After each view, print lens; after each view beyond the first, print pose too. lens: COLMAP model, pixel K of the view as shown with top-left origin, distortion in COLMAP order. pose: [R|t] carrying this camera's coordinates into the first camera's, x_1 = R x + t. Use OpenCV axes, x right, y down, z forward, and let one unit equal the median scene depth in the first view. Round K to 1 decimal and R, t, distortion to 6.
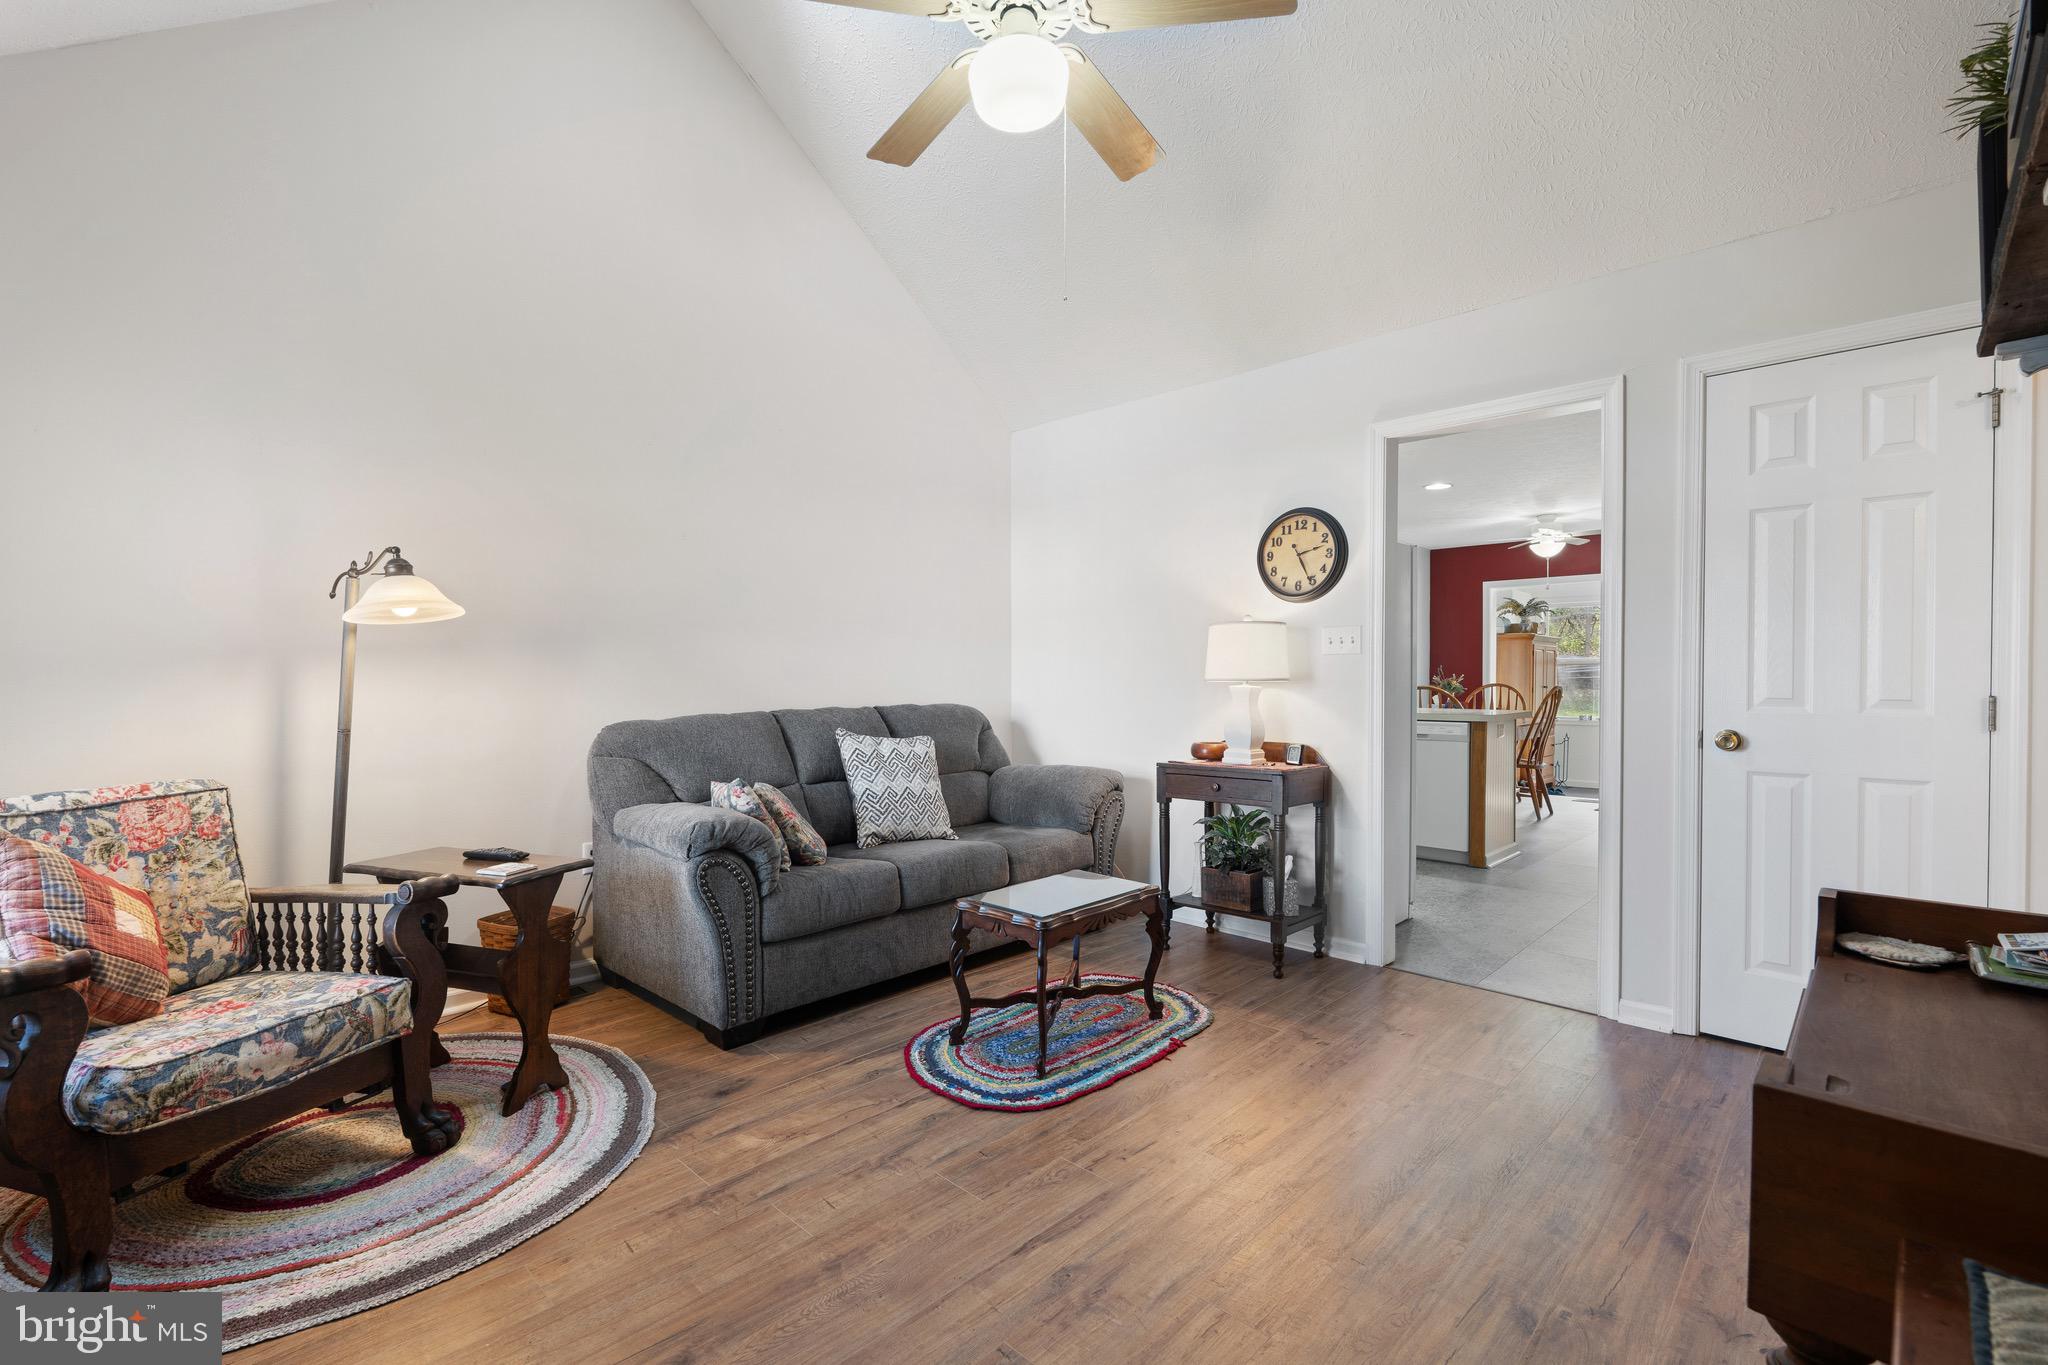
lens RADIAL K [[905.7, 0, 1010.7], [0, 905.7, 687.9], [0, 0, 1]] dist [-0.004819, 0.000407]
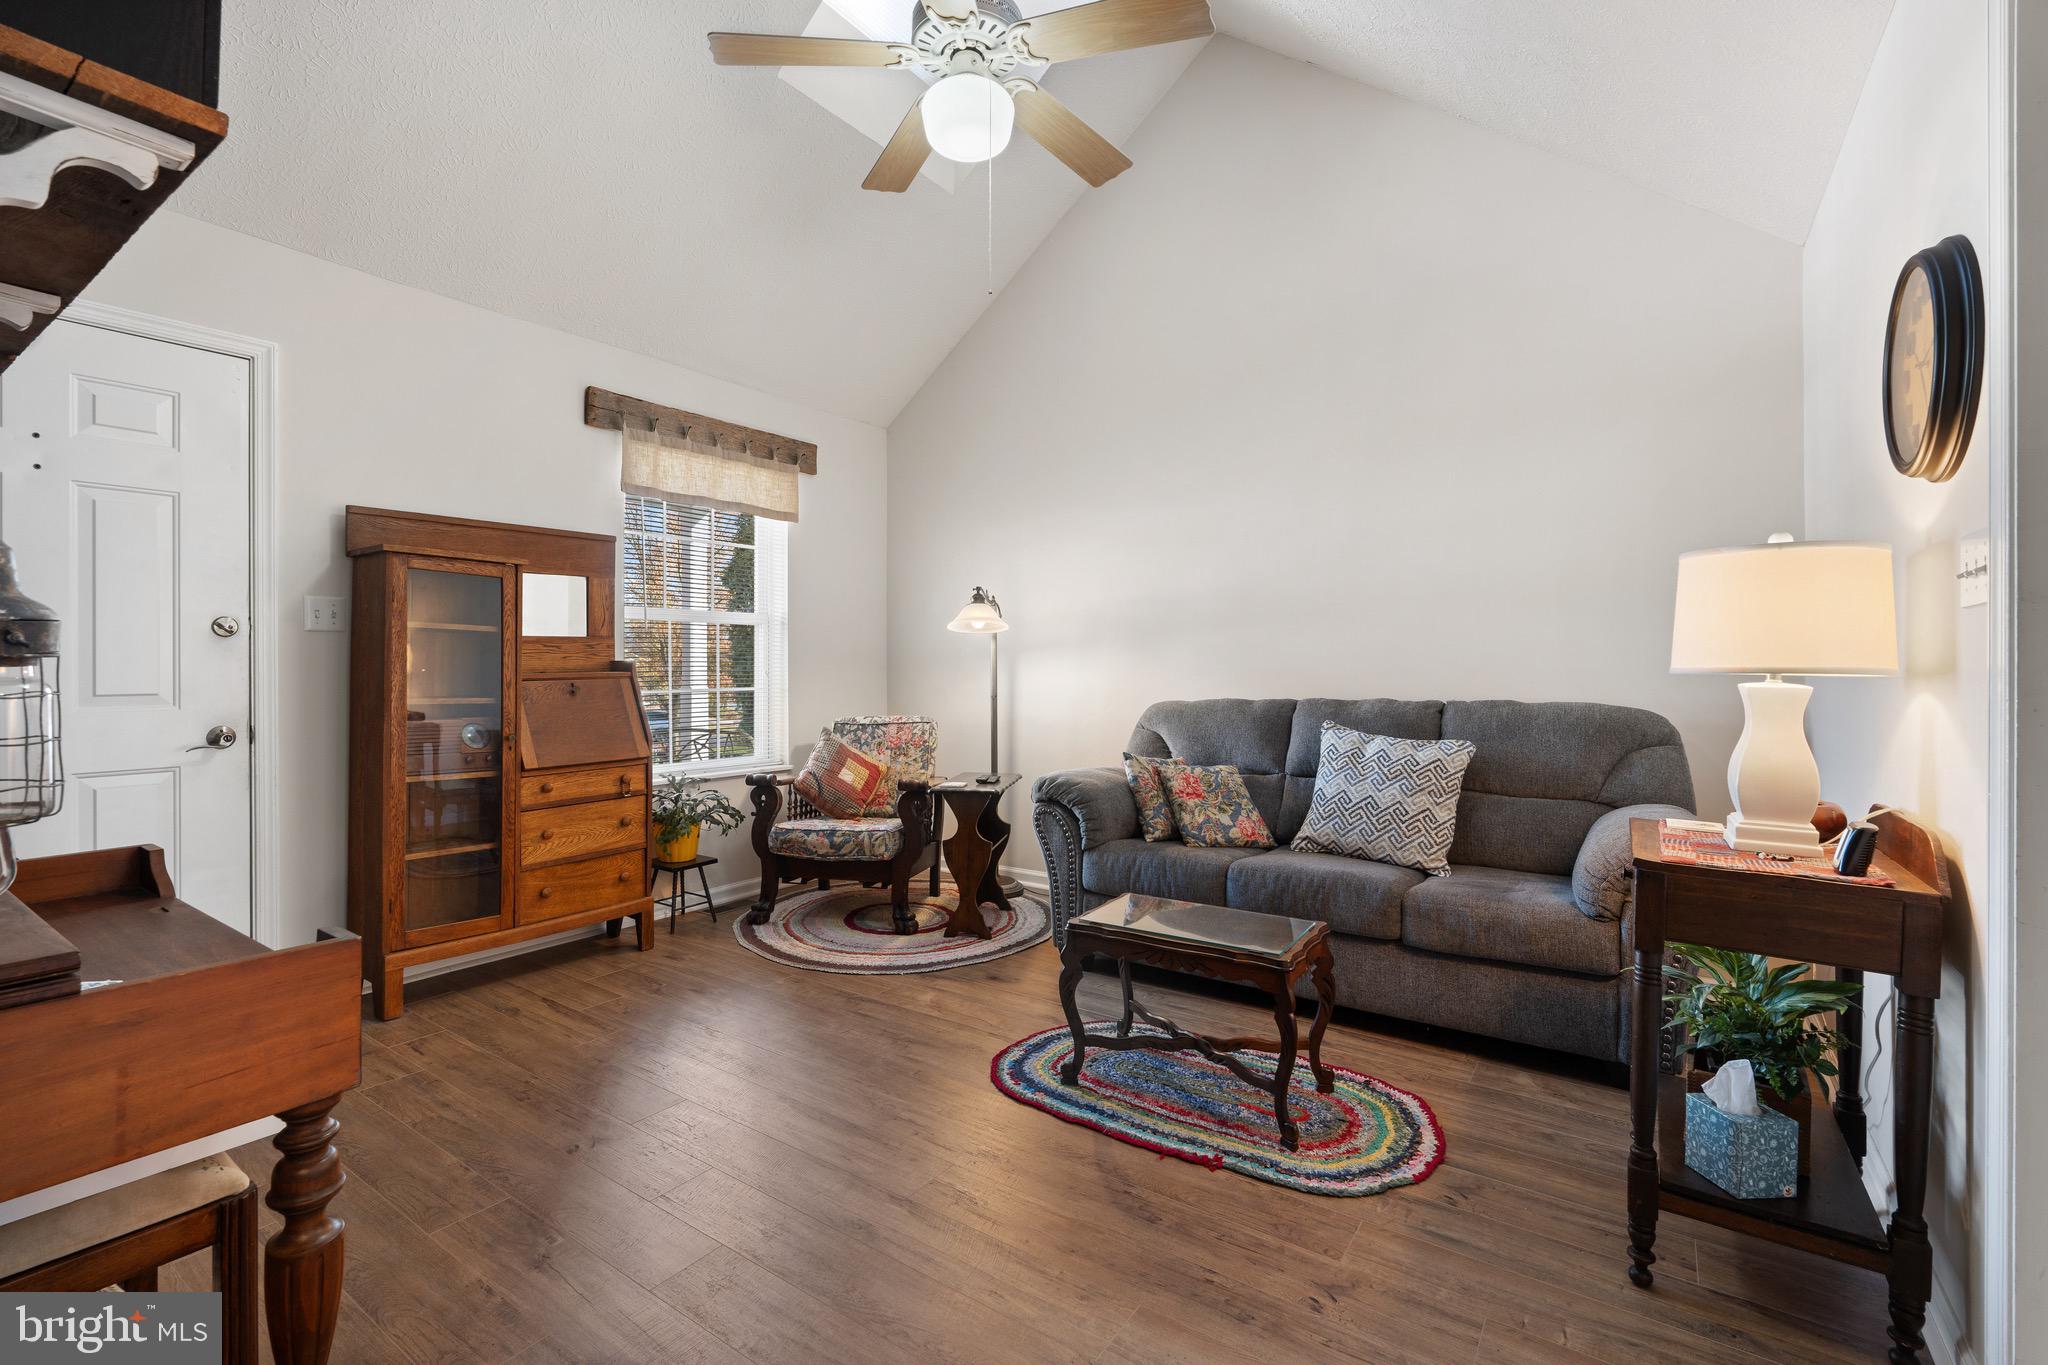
lens RADIAL K [[905.7, 0, 1014.5], [0, 905.7, 666.0], [0, 0, 1]] dist [-0.004819, 0.000407]
pose [[0.159069, 0.002199, -0.987265, 0.982768], [-0.010983, 0.999940, 0.000458, -0.011076], [0.987206, 0.010770, 0.159084, 0.800300]]
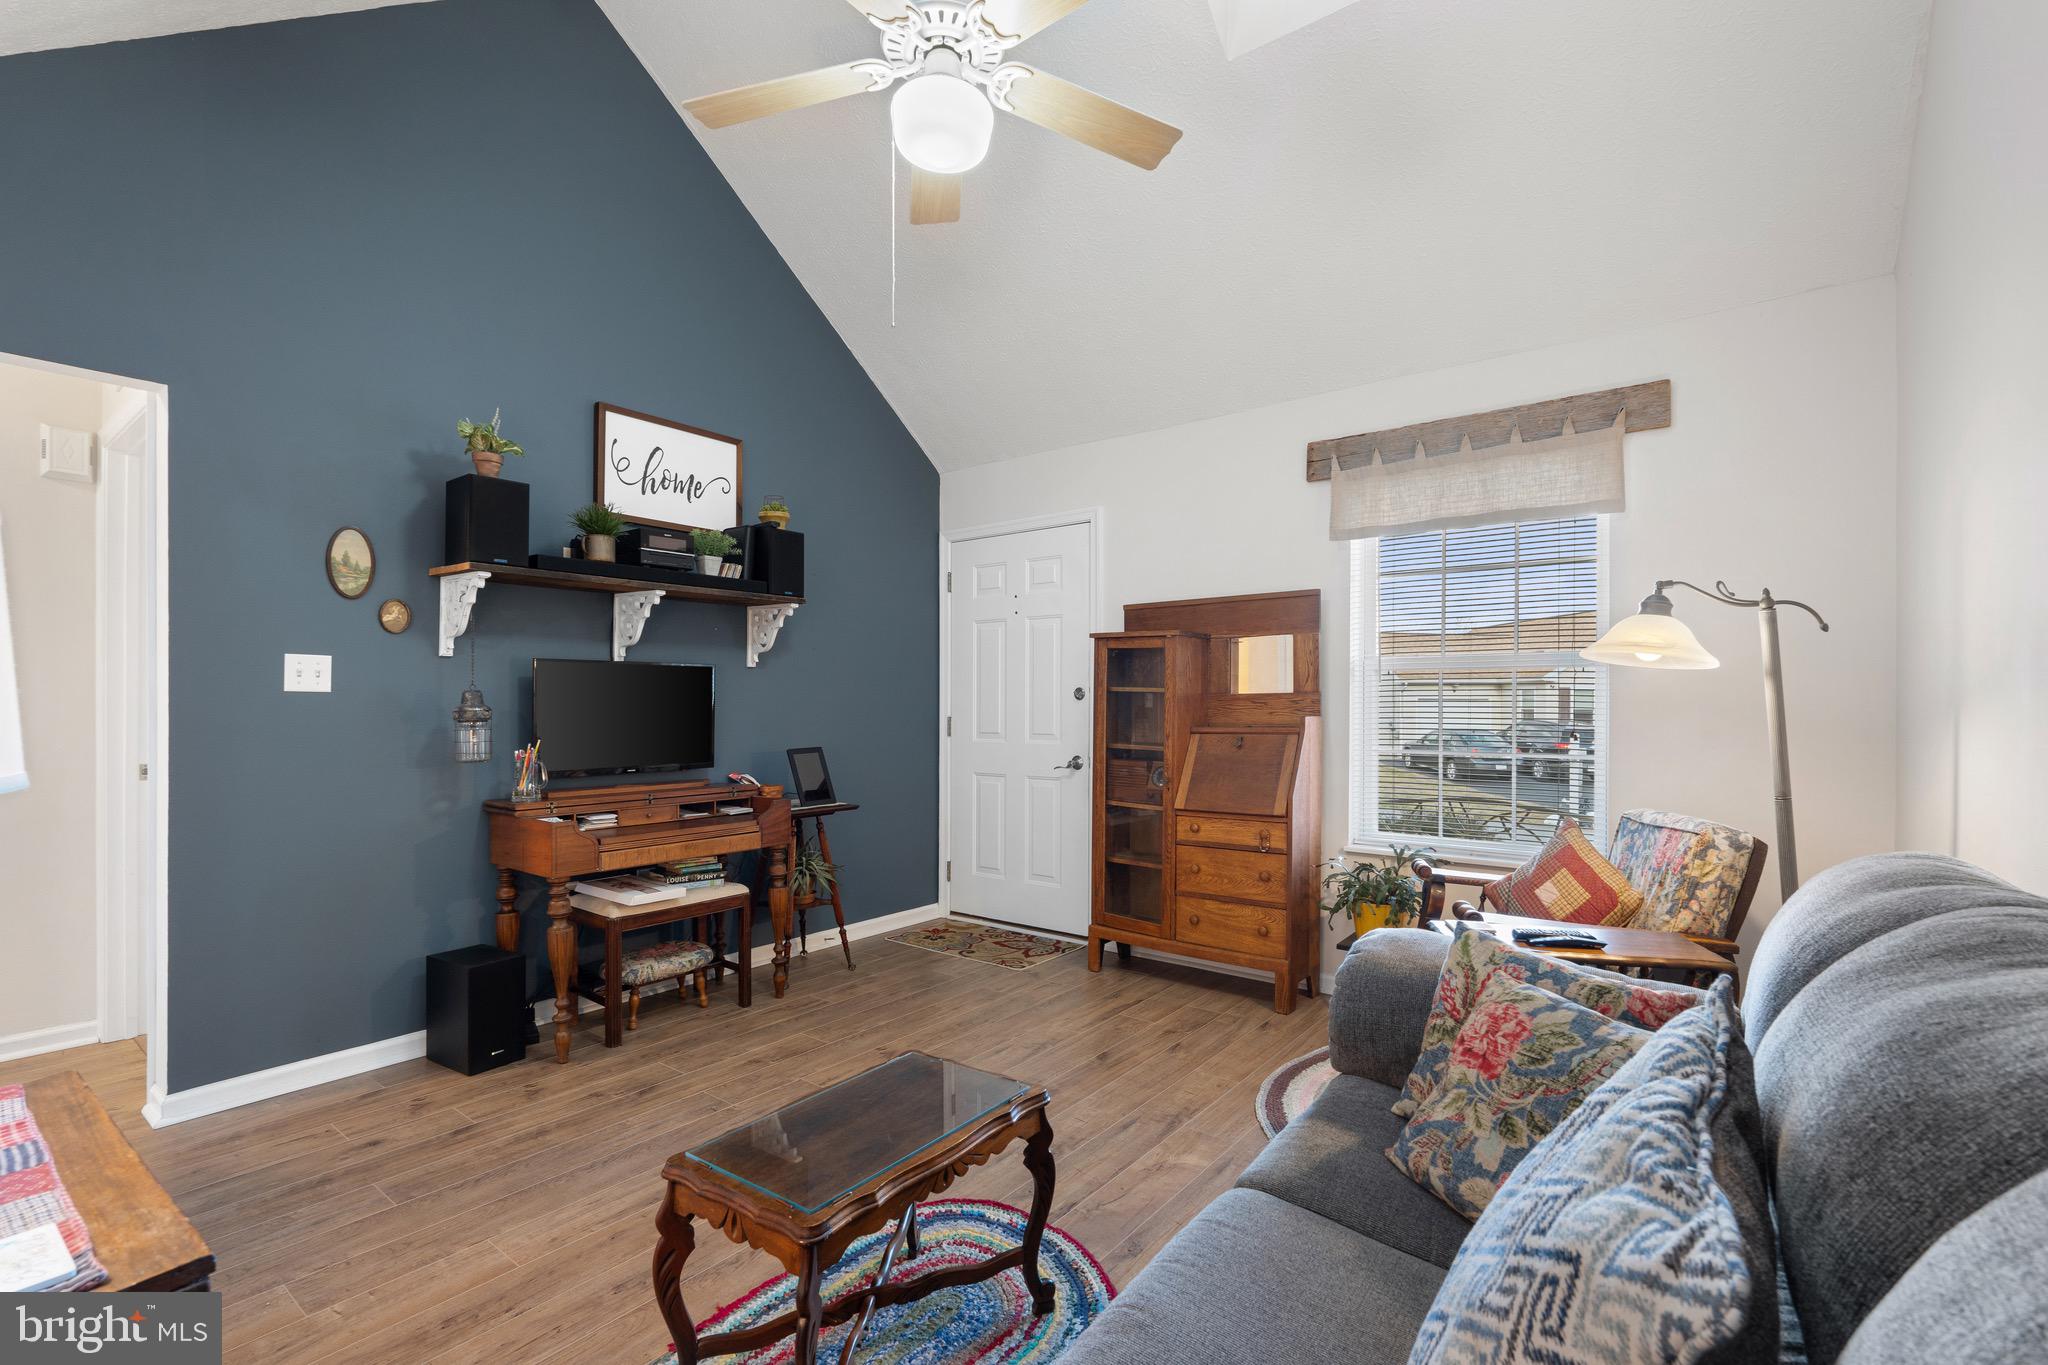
lens RADIAL K [[905.7, 0, 1023.3], [0, 905.7, 716.2], [0, 0, 1]] dist [-0.004819, 0.000407]
pose [[-0.992769, -0.001610, -0.120033, 0.035718], [-0.004199, 0.999764, 0.021317, -0.042135], [0.119970, 0.021667, -0.992541, 1.792714]]
